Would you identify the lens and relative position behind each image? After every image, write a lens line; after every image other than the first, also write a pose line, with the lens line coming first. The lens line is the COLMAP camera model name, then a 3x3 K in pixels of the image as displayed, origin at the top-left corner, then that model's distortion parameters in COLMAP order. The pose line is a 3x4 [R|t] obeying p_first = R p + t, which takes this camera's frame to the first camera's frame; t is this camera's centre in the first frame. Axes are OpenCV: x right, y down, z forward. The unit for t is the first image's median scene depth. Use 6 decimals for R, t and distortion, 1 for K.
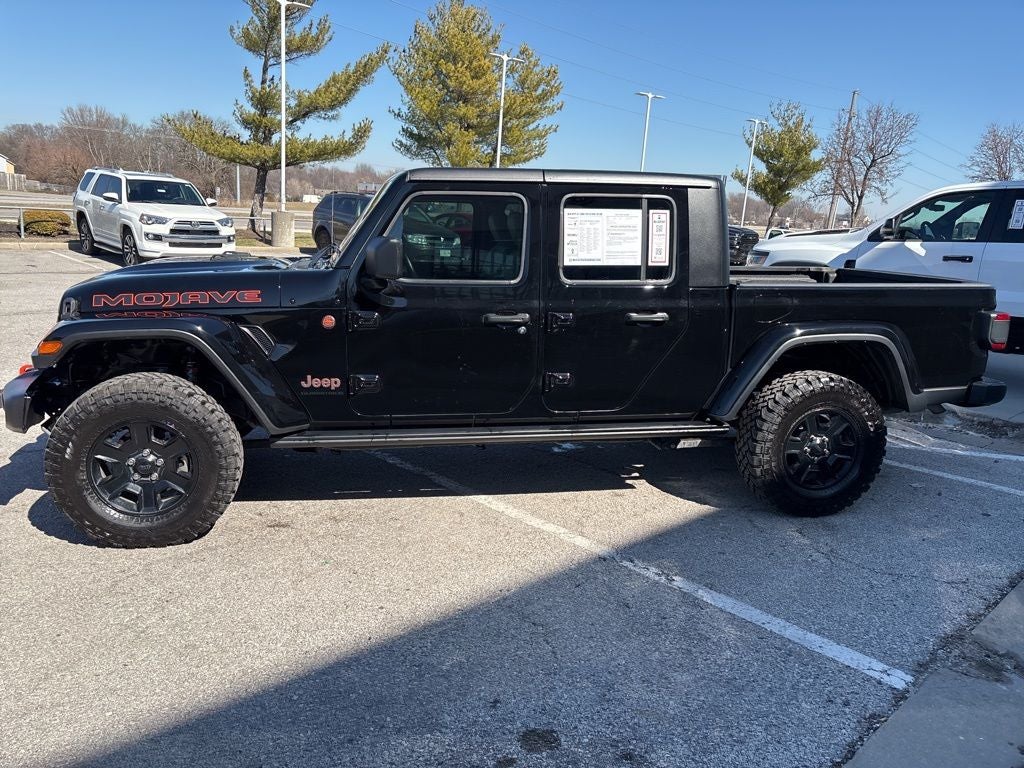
lens RADIAL K [[775.1, 0, 509.5], [0, 775.1, 389.4], [0, 0, 1]] dist [0.048071, -0.056907]
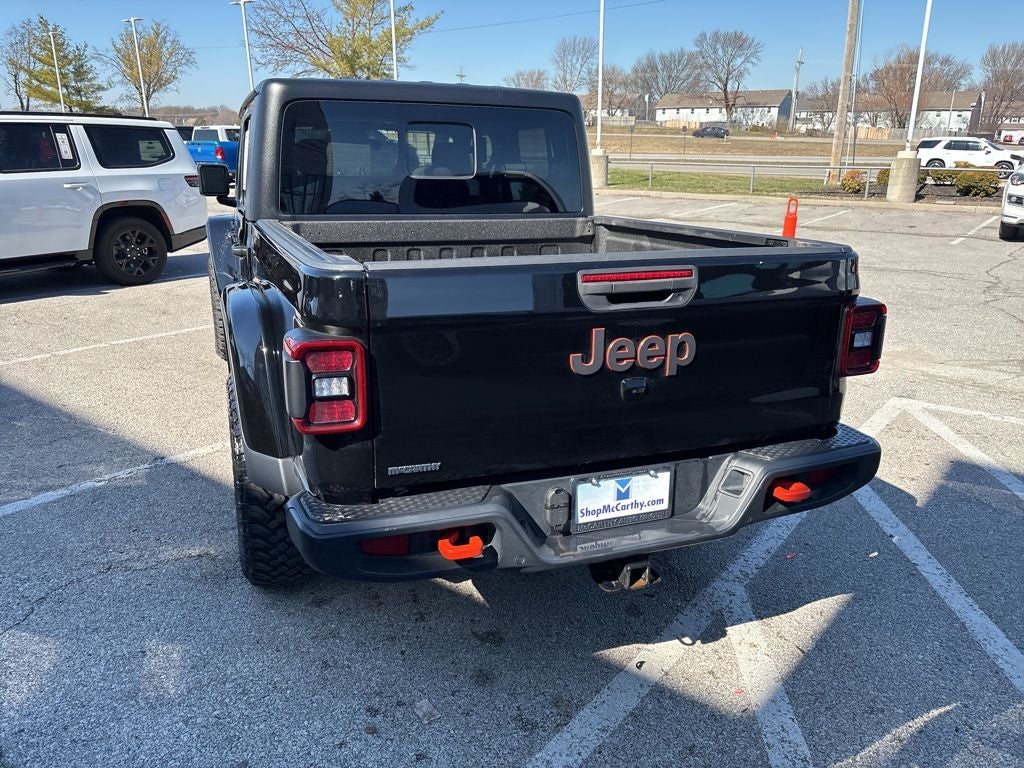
lens RADIAL K [[775.1, 0, 506.9], [0, 775.1, 379.9], [0, 0, 1]] dist [0.048071, -0.056907]
pose [[0.157174, 0.237058, -0.958697, 1.080609], [-0.218441, 0.955063, 0.200347, -0.189009], [0.963110, 0.177929, 0.201894, 1.086265]]
